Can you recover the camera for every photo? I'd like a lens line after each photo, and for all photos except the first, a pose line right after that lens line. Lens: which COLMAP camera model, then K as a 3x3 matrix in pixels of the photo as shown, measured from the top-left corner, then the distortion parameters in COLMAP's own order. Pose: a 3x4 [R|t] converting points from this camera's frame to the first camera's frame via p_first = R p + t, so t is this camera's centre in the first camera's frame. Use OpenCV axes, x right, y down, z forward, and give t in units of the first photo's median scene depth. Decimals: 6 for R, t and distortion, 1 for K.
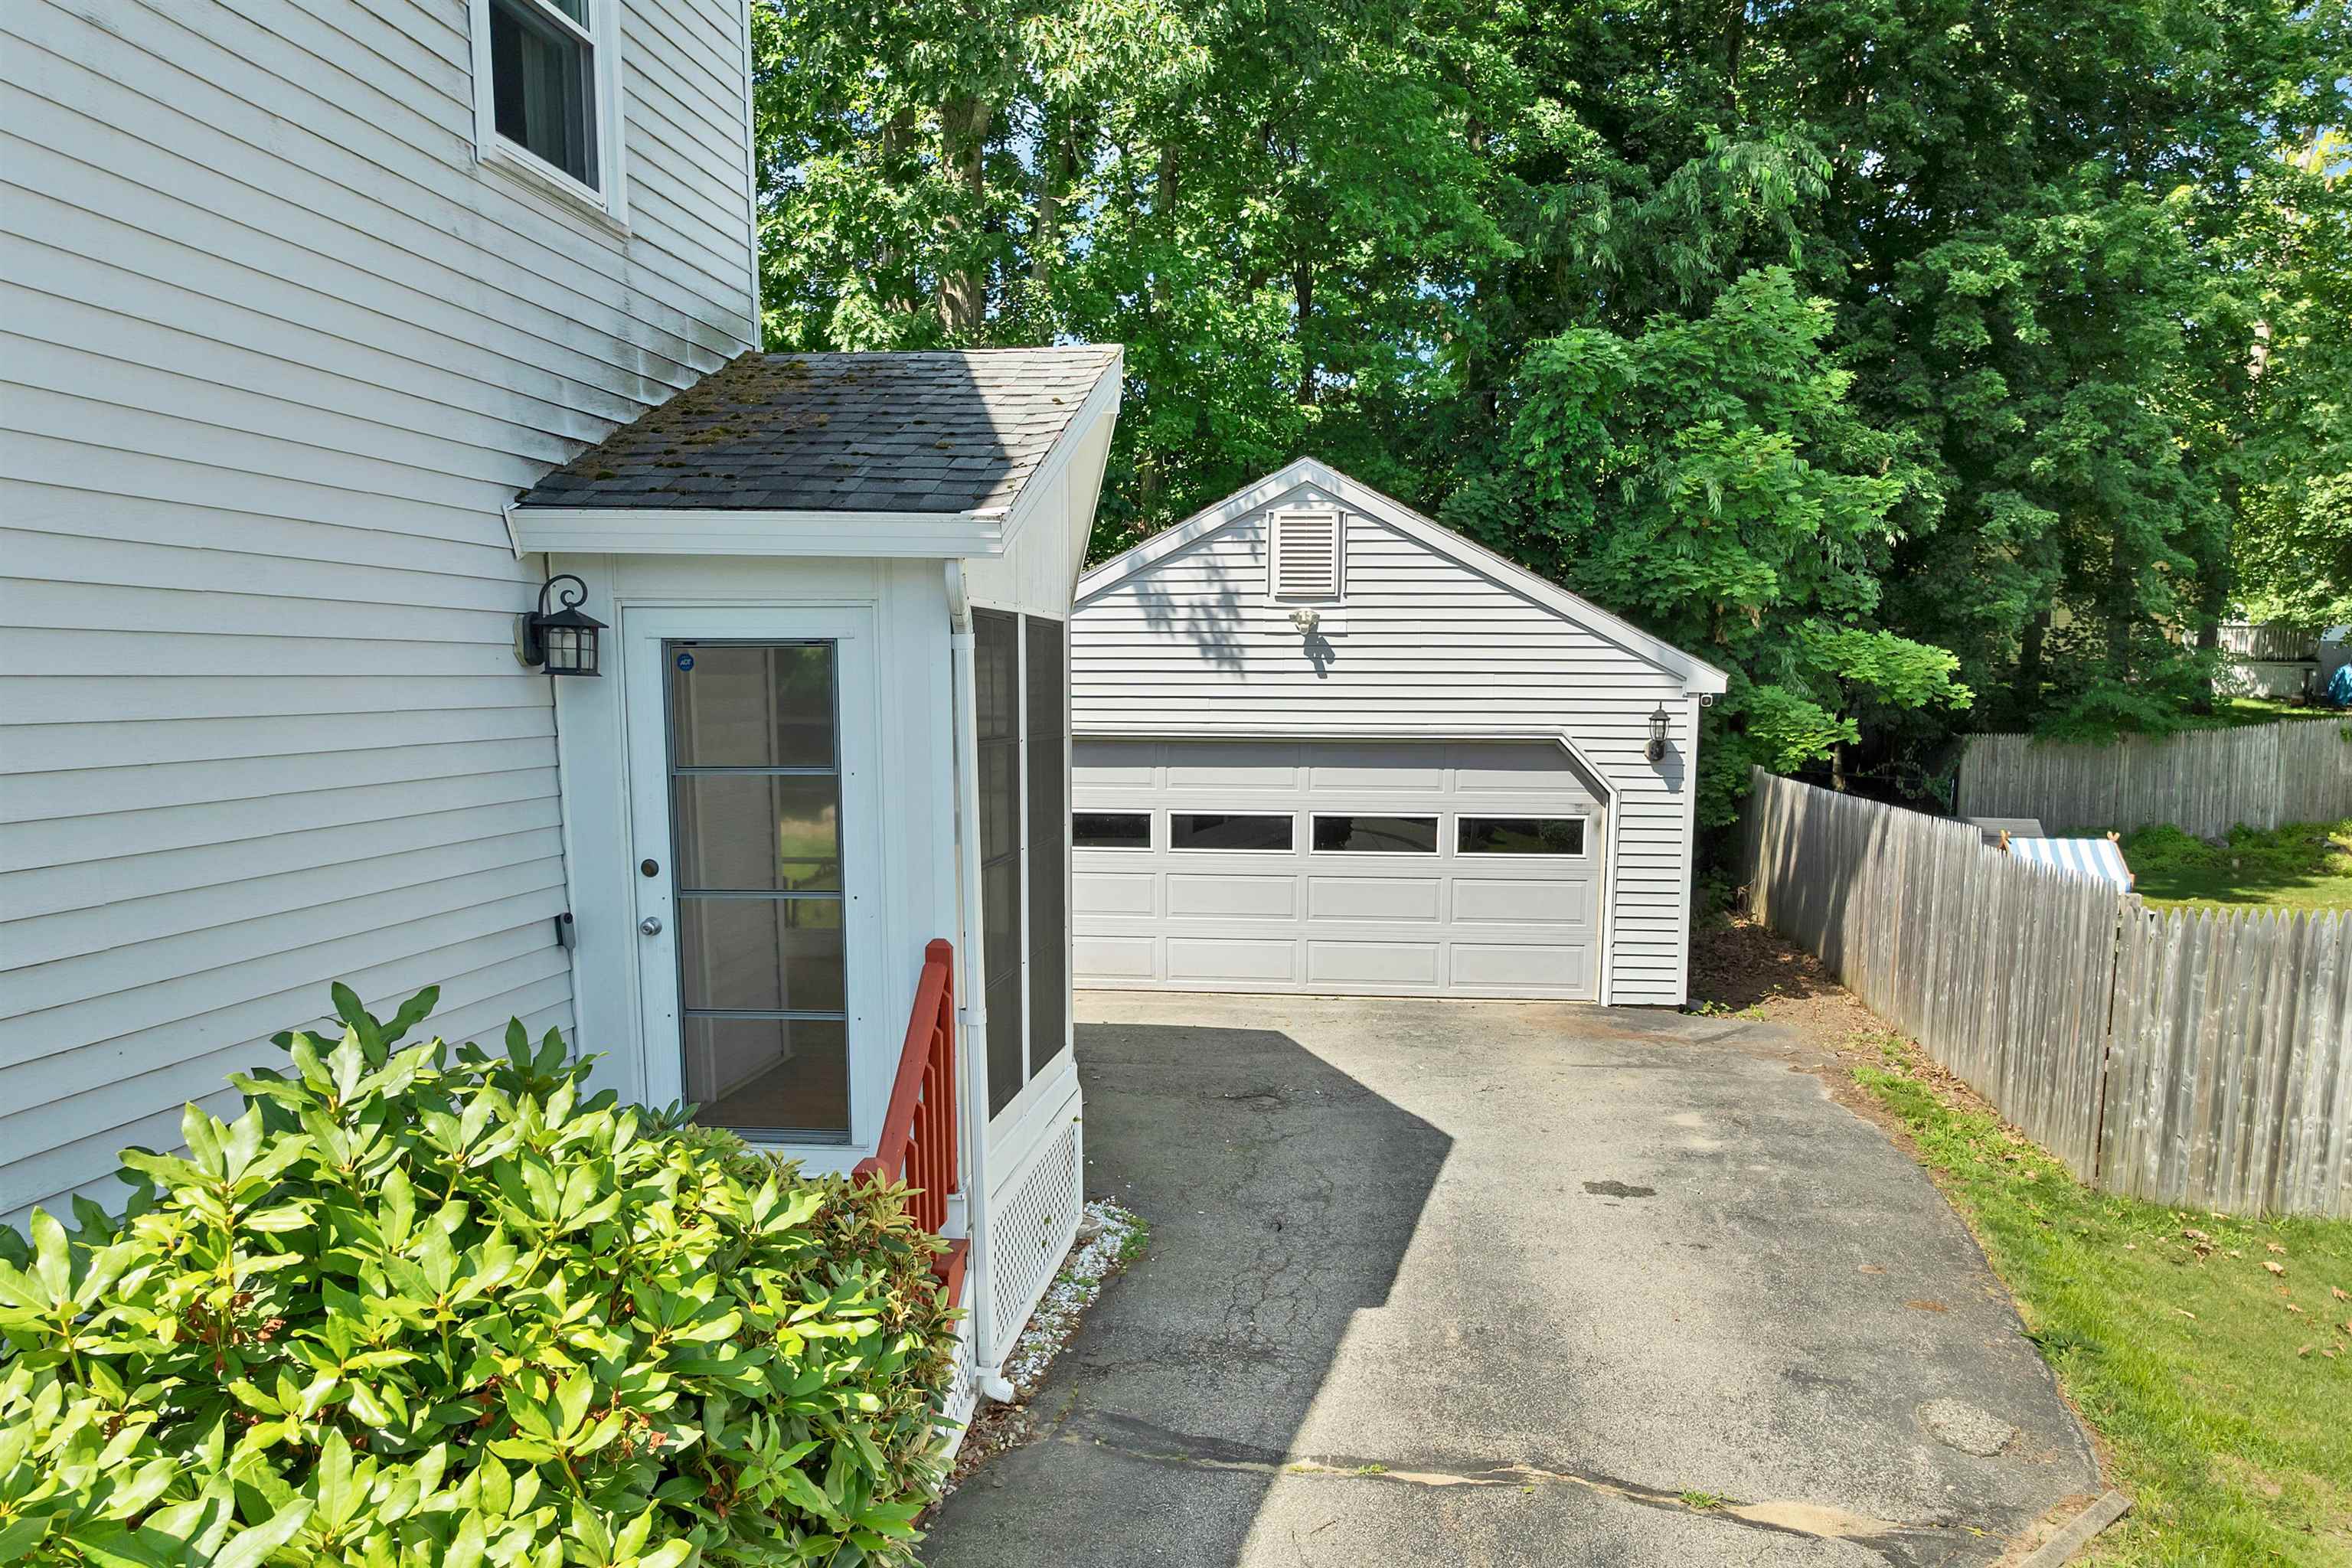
lens RADIAL K [[1721.7, 0, 1242.0], [0, 1721.7, 887.9], [0, 0, 1]] dist [-0.026479, 0.003503]
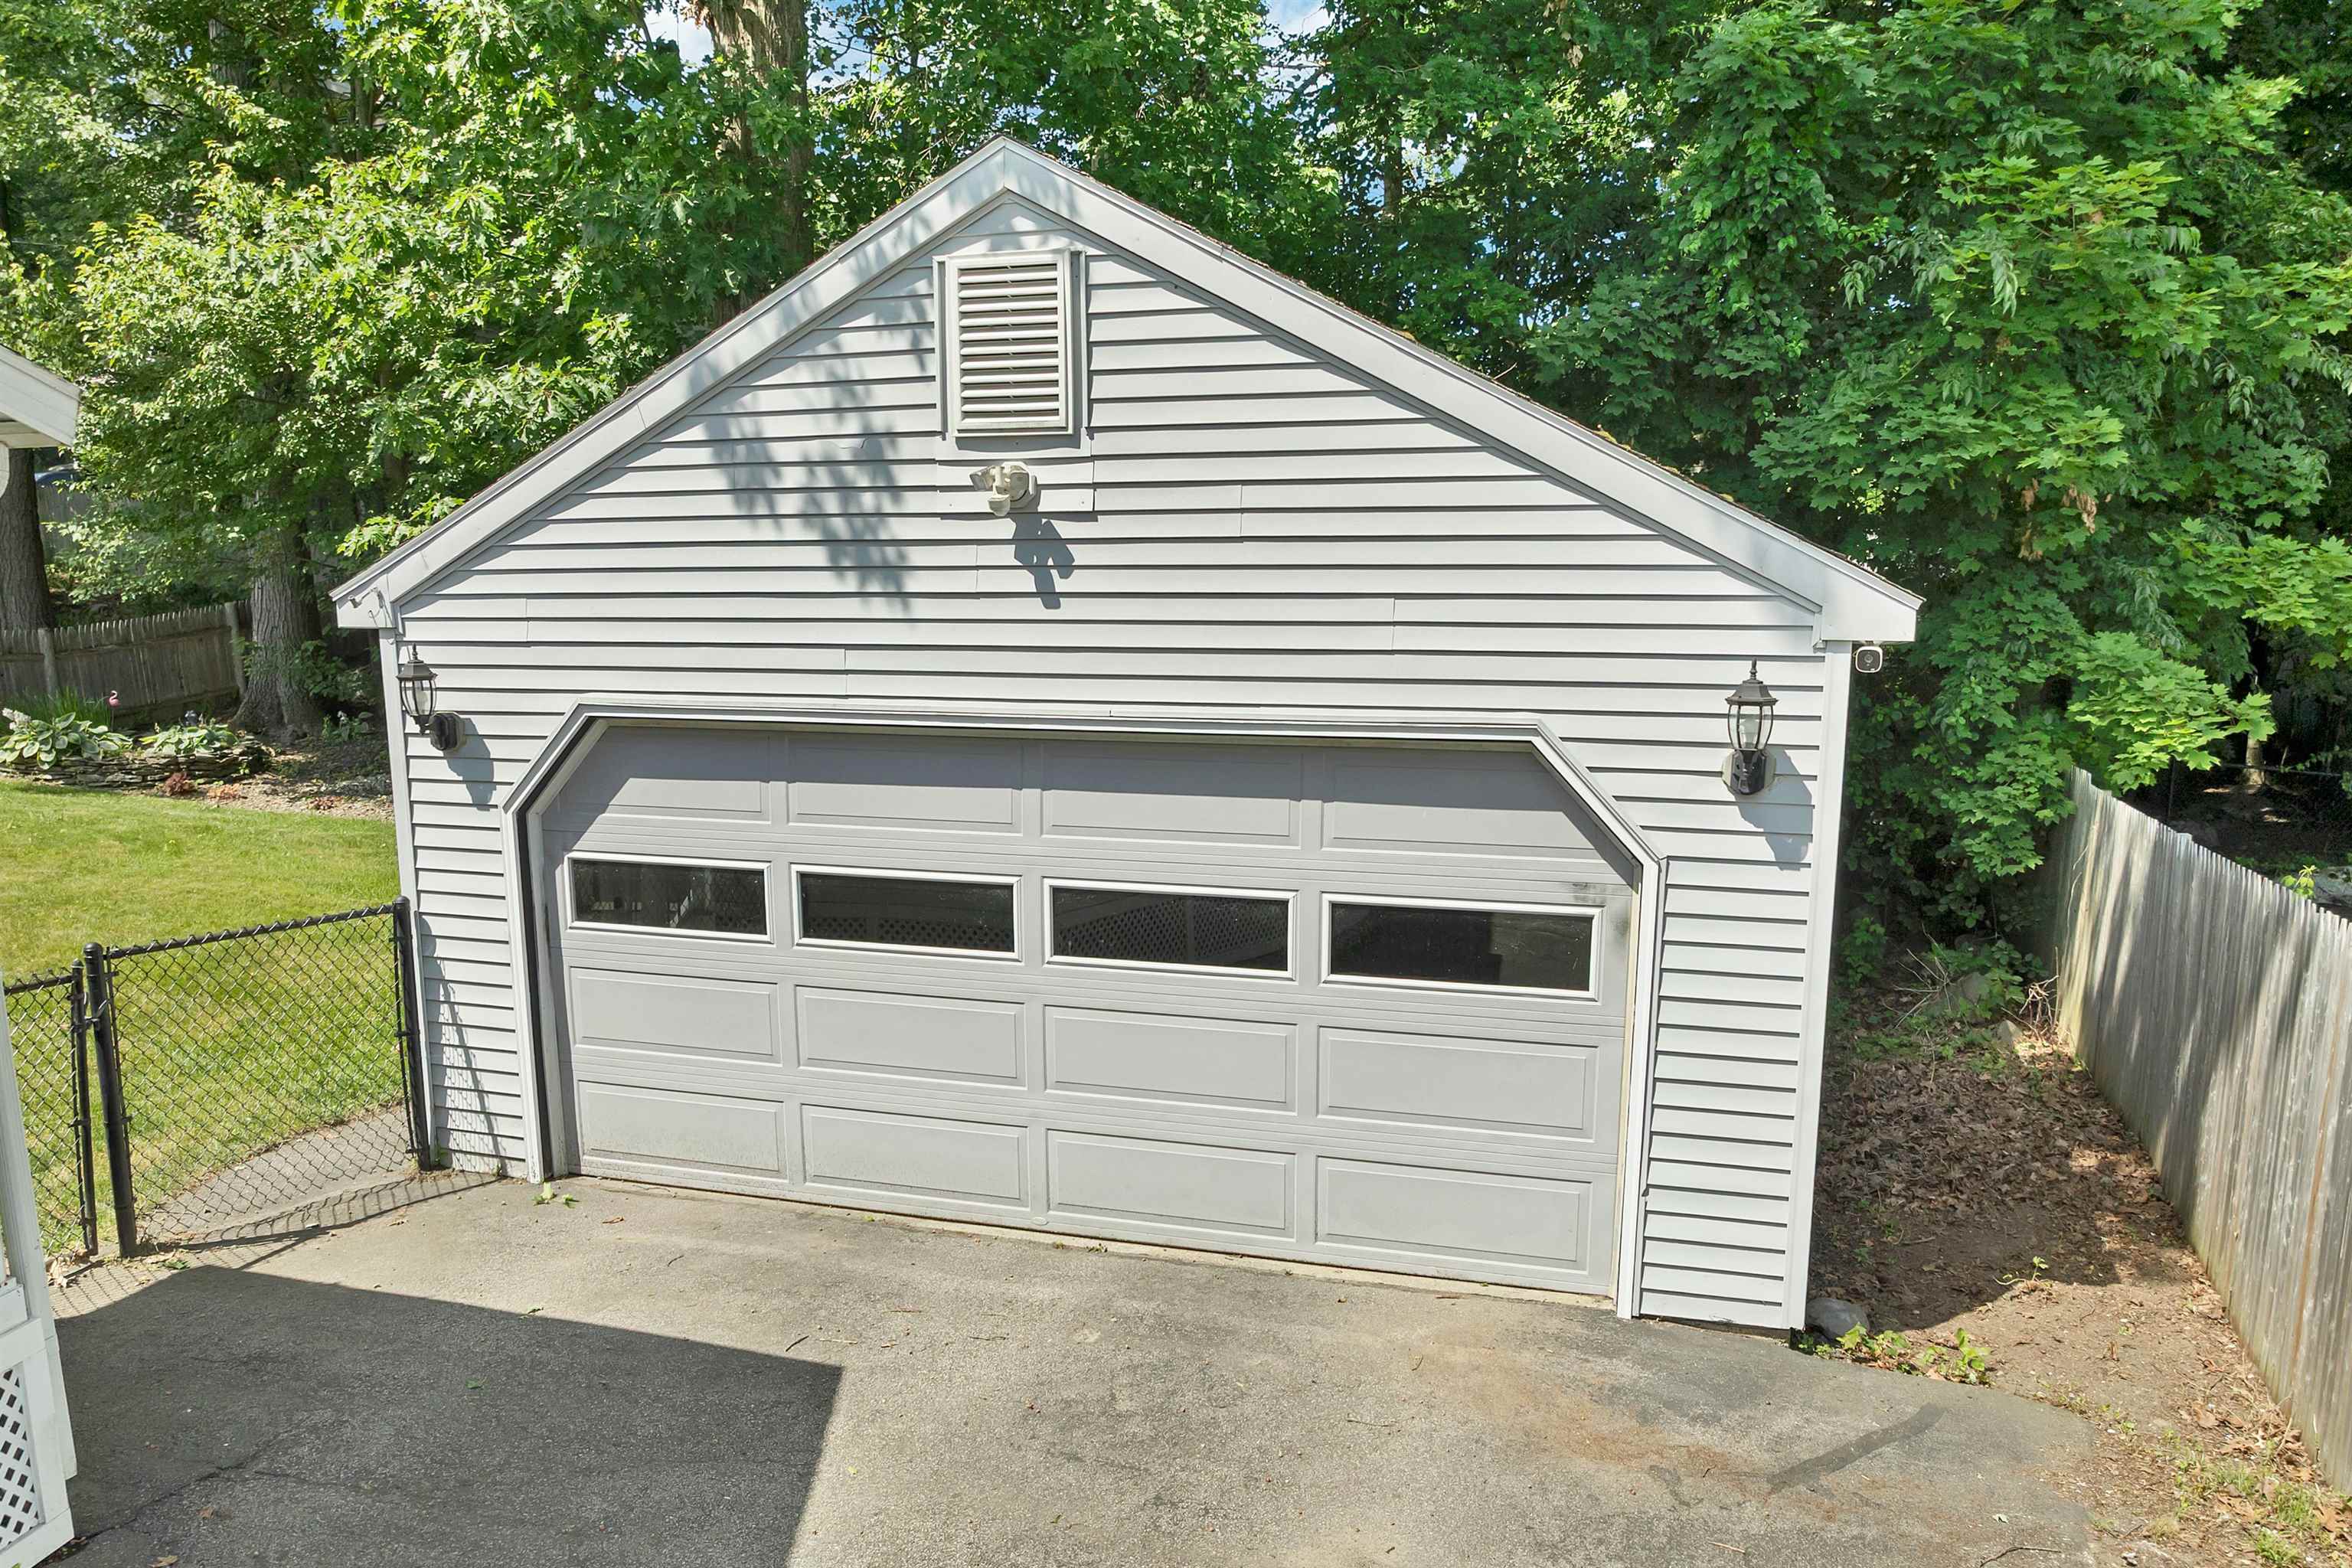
lens RADIAL K [[1763.4, 0, 1232.9], [0, 1763.4, 936.3], [0, 0, 1]] dist [-0.036563, -0.004105]
pose [[0.979444, 0.037433, -0.198215, 0.192948], [-0.026935, 0.998101, 0.055397, -0.056555], [0.199912, -0.048920, 0.978592, 0.505589]]
